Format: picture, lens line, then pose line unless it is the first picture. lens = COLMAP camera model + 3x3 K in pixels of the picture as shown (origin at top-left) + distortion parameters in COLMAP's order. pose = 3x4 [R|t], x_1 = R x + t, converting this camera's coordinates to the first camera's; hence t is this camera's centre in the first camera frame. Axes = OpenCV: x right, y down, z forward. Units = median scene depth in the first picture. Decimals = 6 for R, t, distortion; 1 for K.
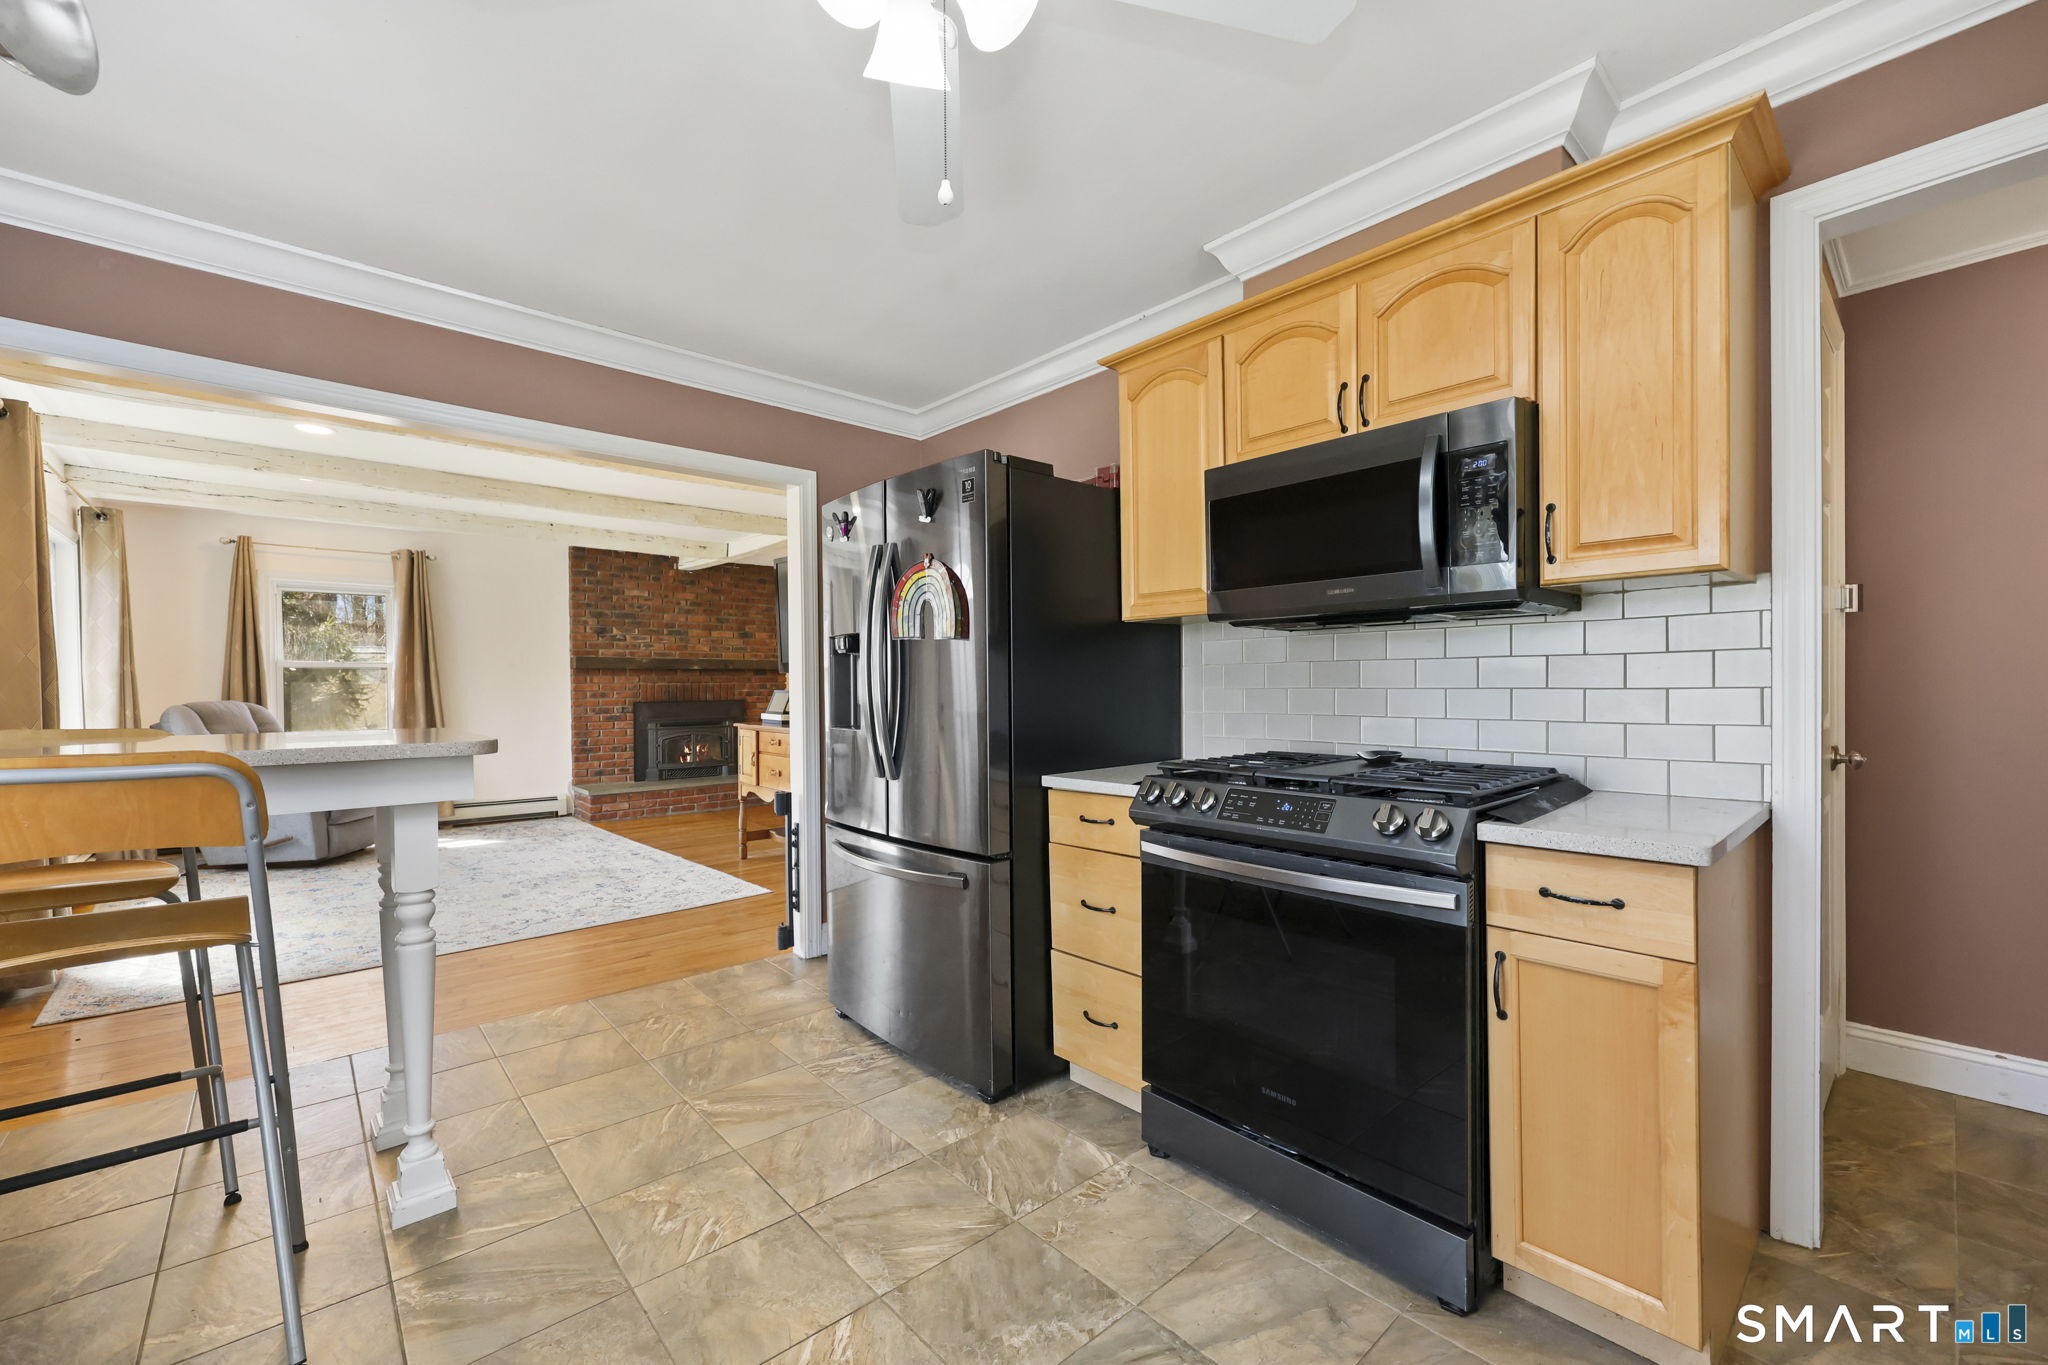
lens RADIAL K [[825.8, 0, 1027.1], [0, 825.8, 695.2], [0, 0, 1]] dist [-0.002849, 0.001924]
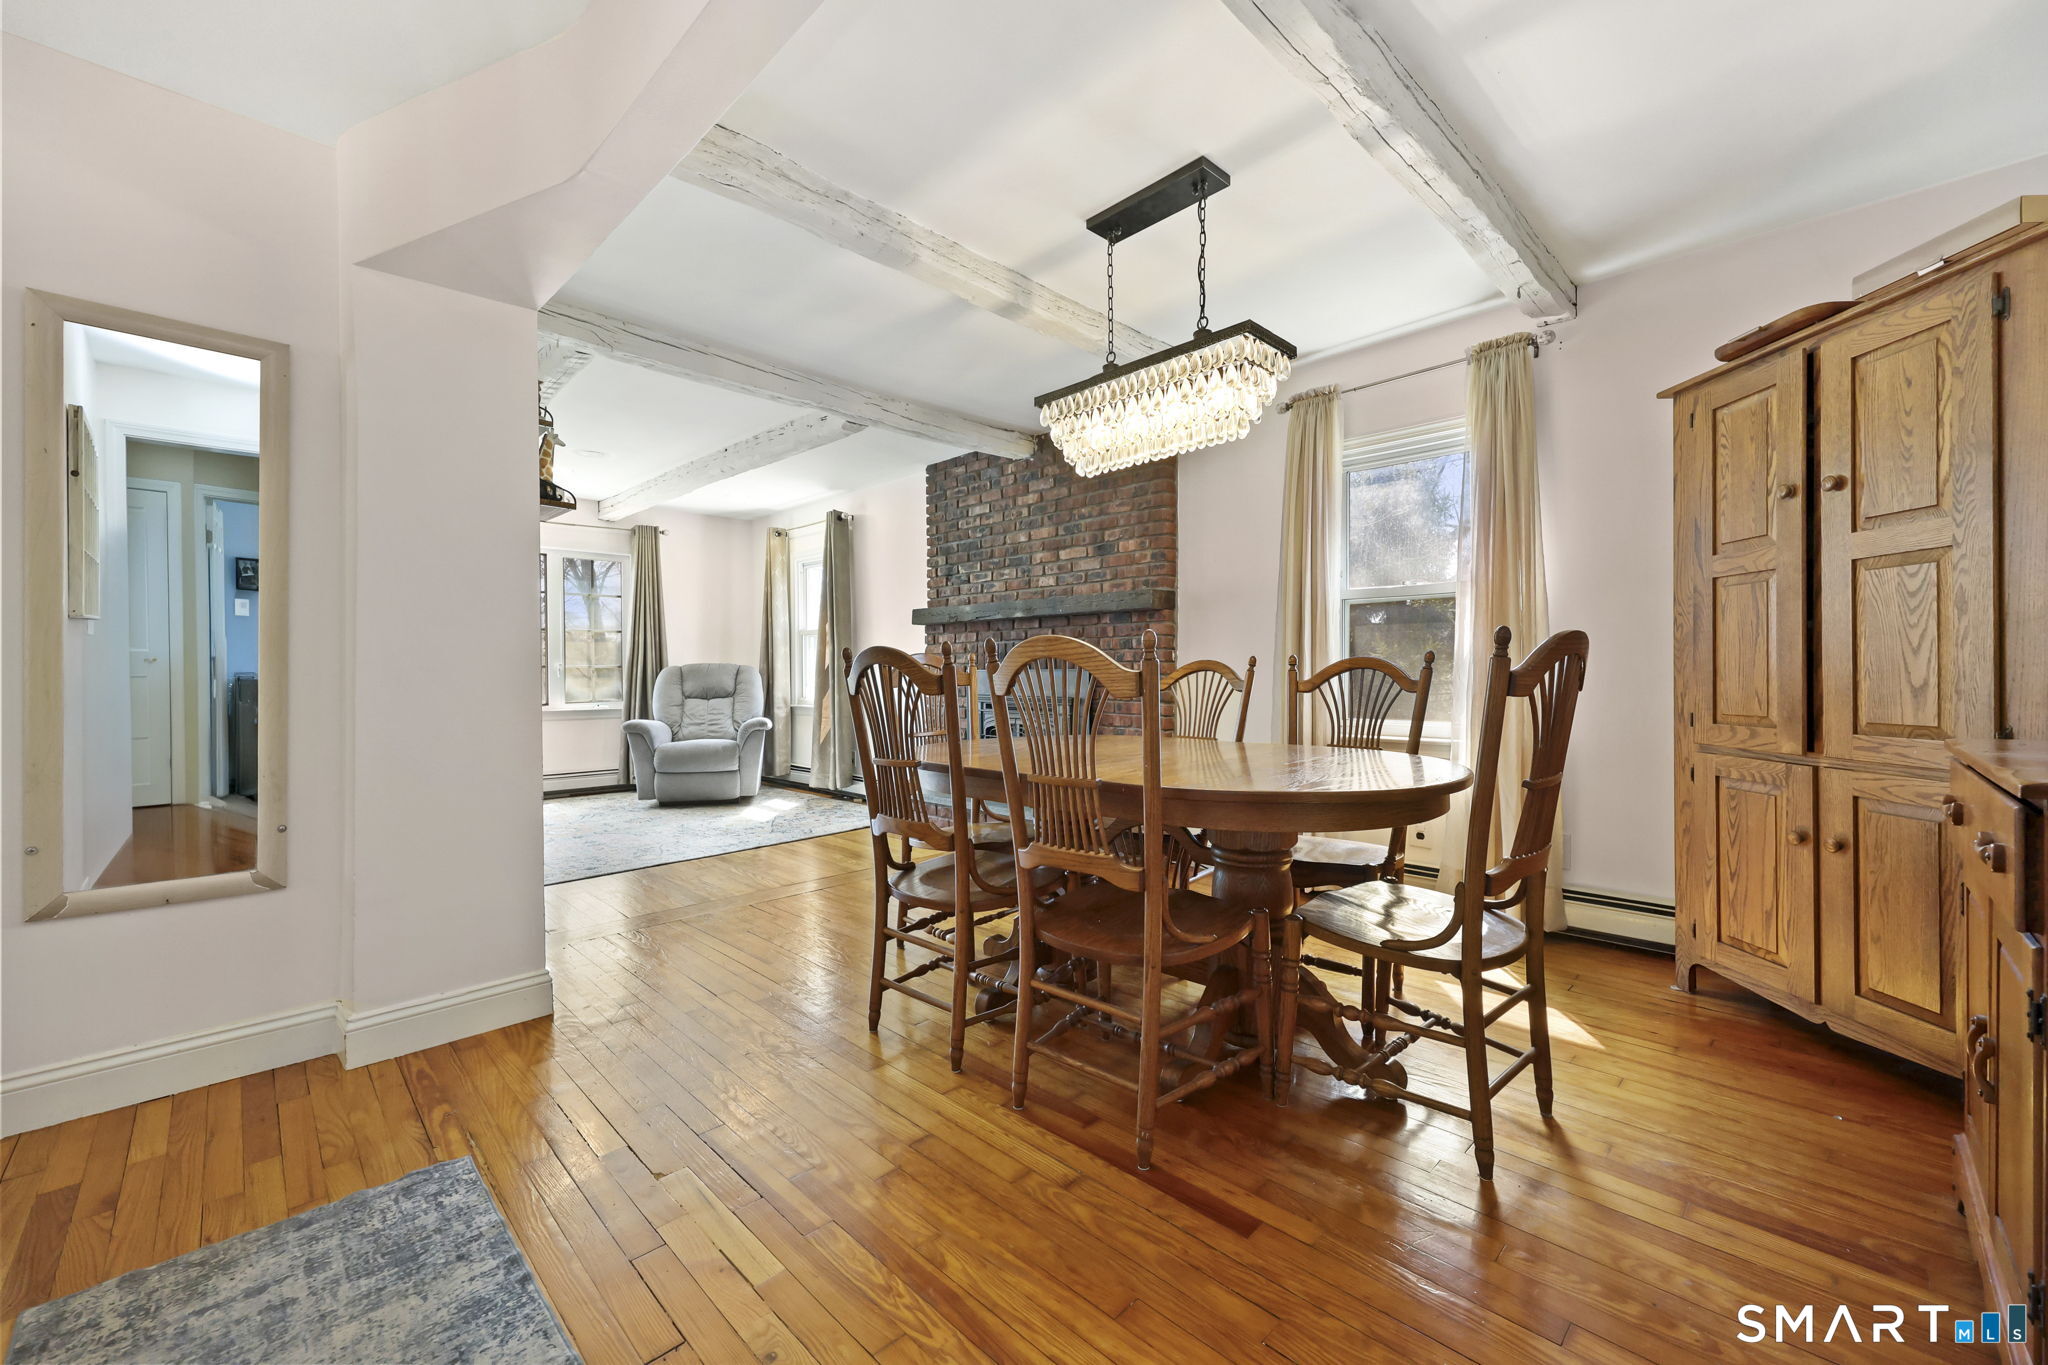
lens RADIAL K [[823.1, 0, 1024.9], [0, 823.1, 673.0], [0, 0, 1]] dist [-0.001449, 0.000268]
pose [[0.045397, 0.006732, -0.998946, 0.218972], [-0.016254, 0.999850, 0.006000, 0.006014], [0.998837, 0.015965, 0.045500, 1.056848]]
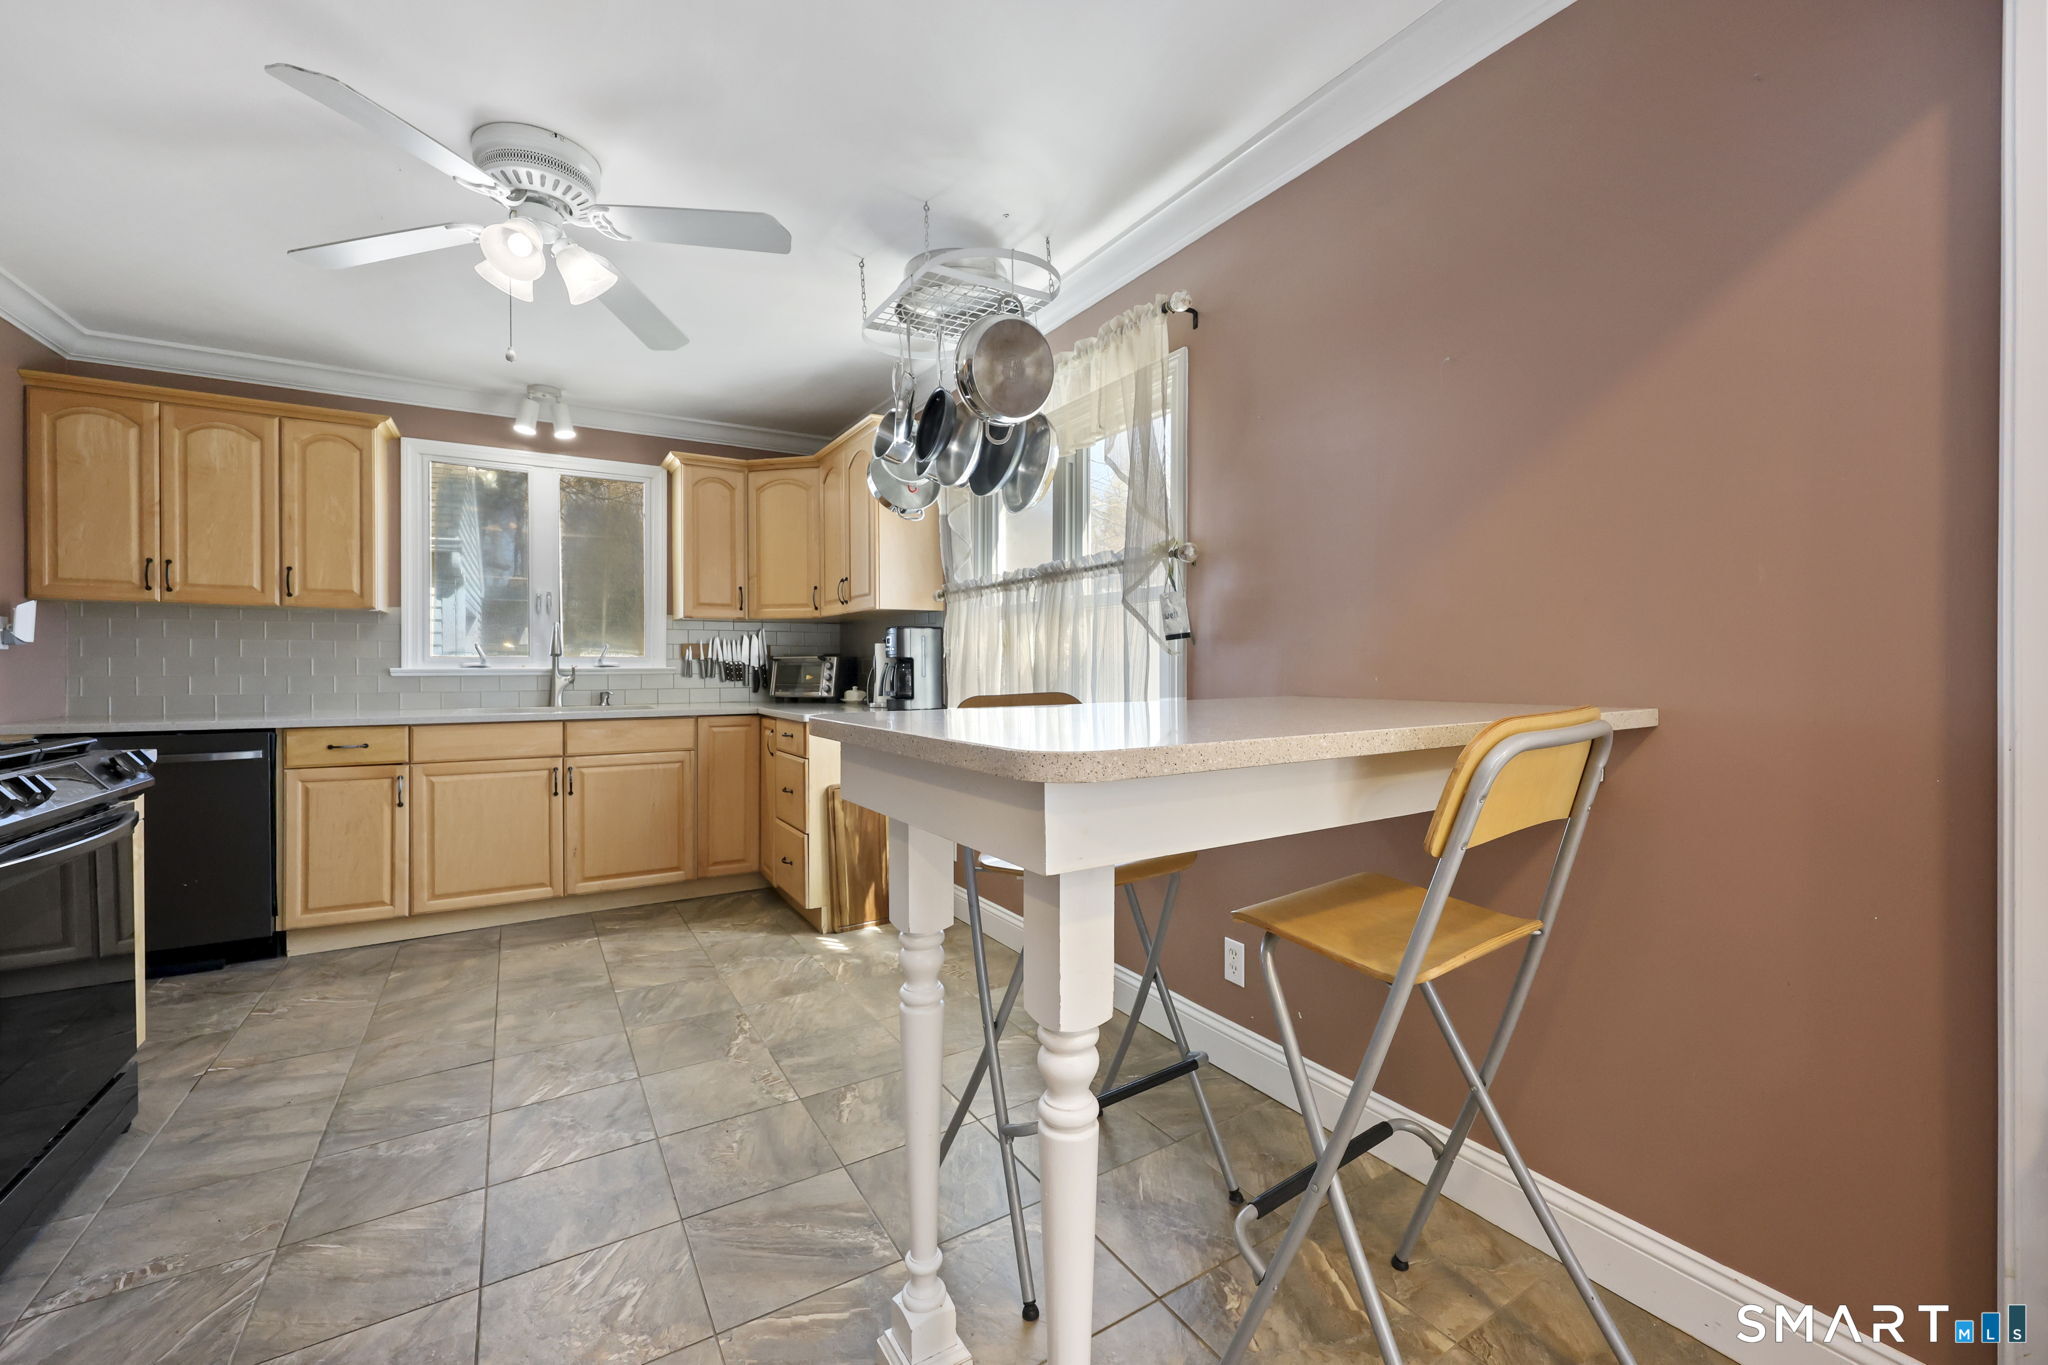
lens RADIAL K [[825.8, 0, 1016.7], [0, 825.8, 678.9], [0, 0, 1]] dist [-0.002849, 0.001924]
pose [[-0.982459, 0.008821, 0.186270, -0.233512], [0.013530, 0.999620, 0.024025, 0.001805], [-0.185987, 0.026124, -0.982205, 0.410306]]
